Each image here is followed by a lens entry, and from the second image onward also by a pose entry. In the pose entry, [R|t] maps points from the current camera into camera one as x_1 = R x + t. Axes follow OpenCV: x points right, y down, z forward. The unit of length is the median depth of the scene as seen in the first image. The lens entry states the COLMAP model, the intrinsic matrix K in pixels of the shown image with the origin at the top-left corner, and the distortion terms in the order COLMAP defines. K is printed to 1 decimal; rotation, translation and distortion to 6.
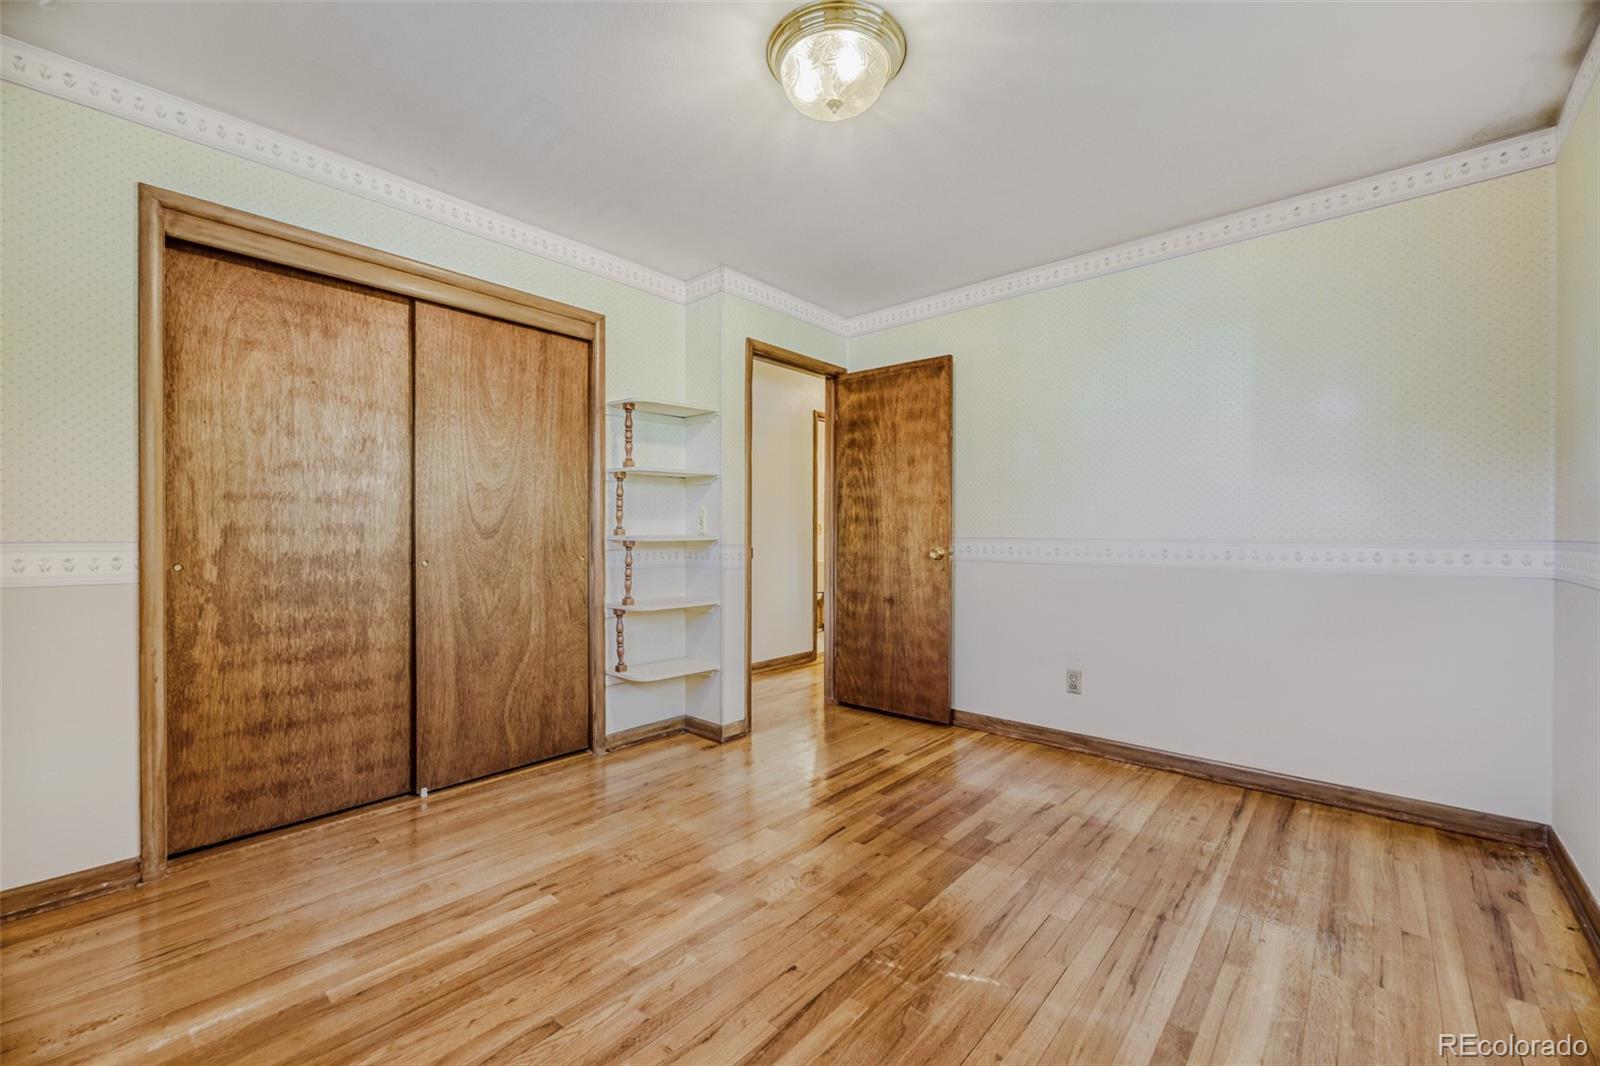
lens RADIAL K [[646.0, 0, 800.0], [0, 646.0, 533.0], [0, 0, 1]] dist [0.001507, -0.000086]
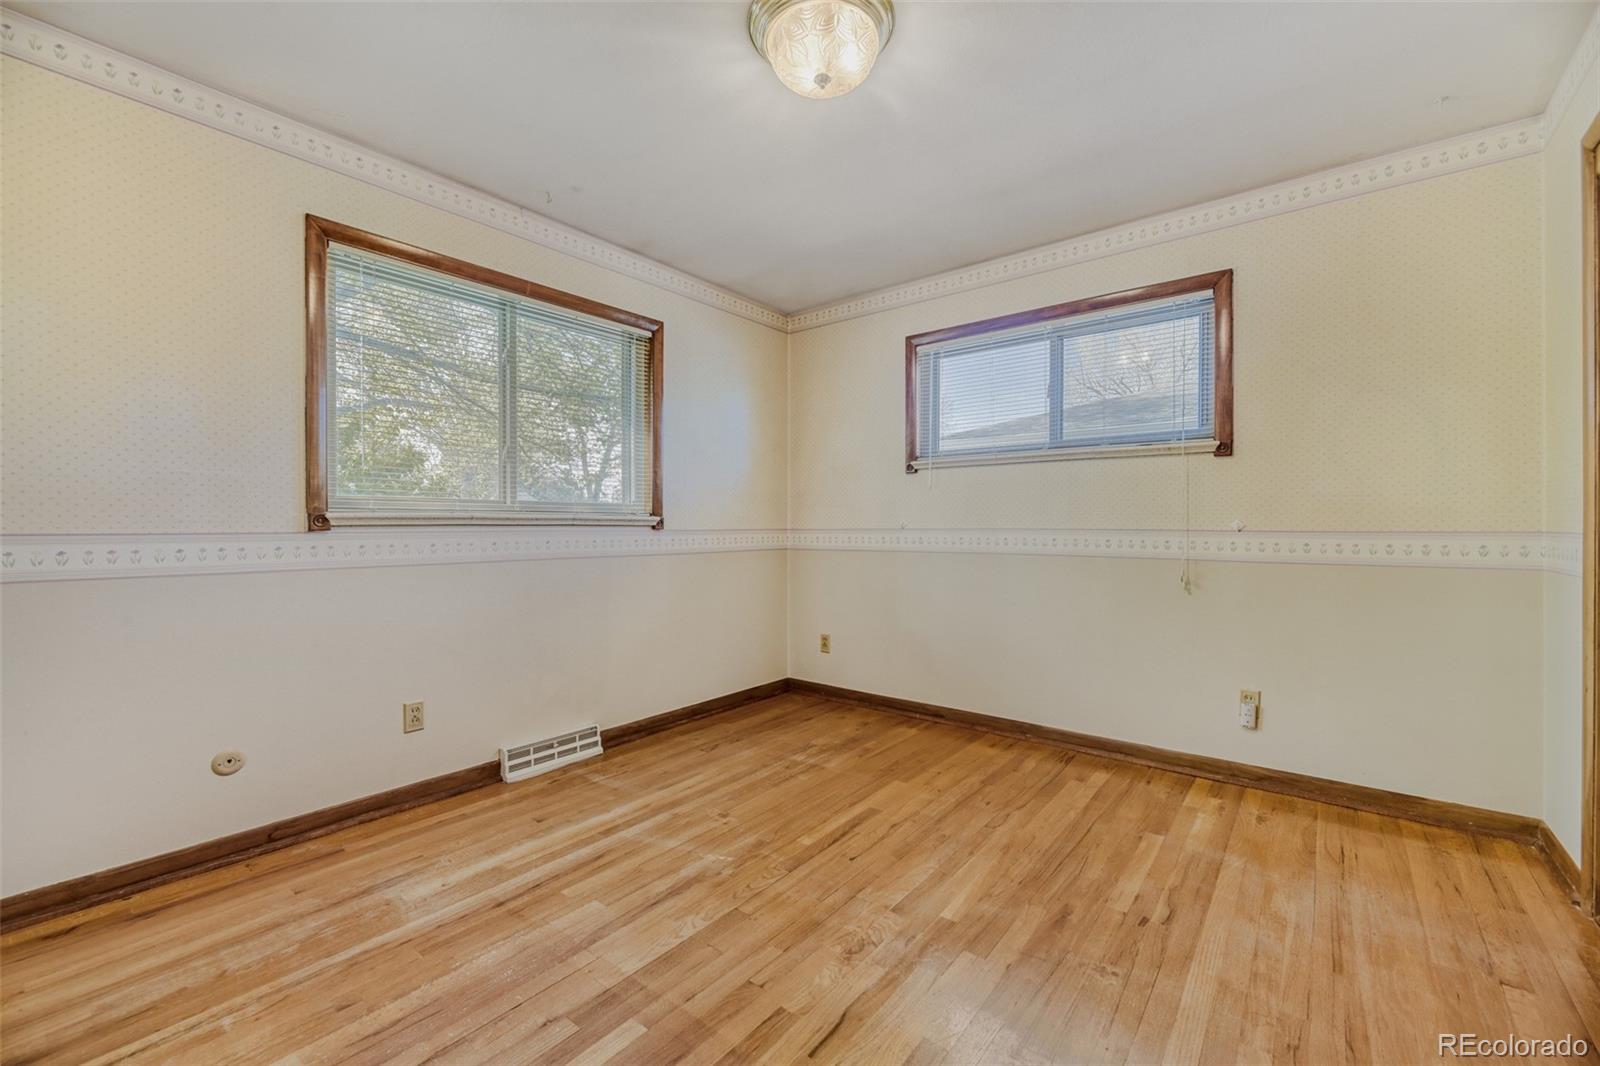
lens RADIAL K [[646.0, 0, 800.0], [0, 646.0, 533.0], [0, 0, 1]] dist [0.001507, -0.000086]
pose [[-0.999046, 0.001742, -0.043641, 0.128581], [0.001186, 0.999918, 0.012768, -0.000681], [0.043659, 0.012704, -0.998966, 1.978215]]
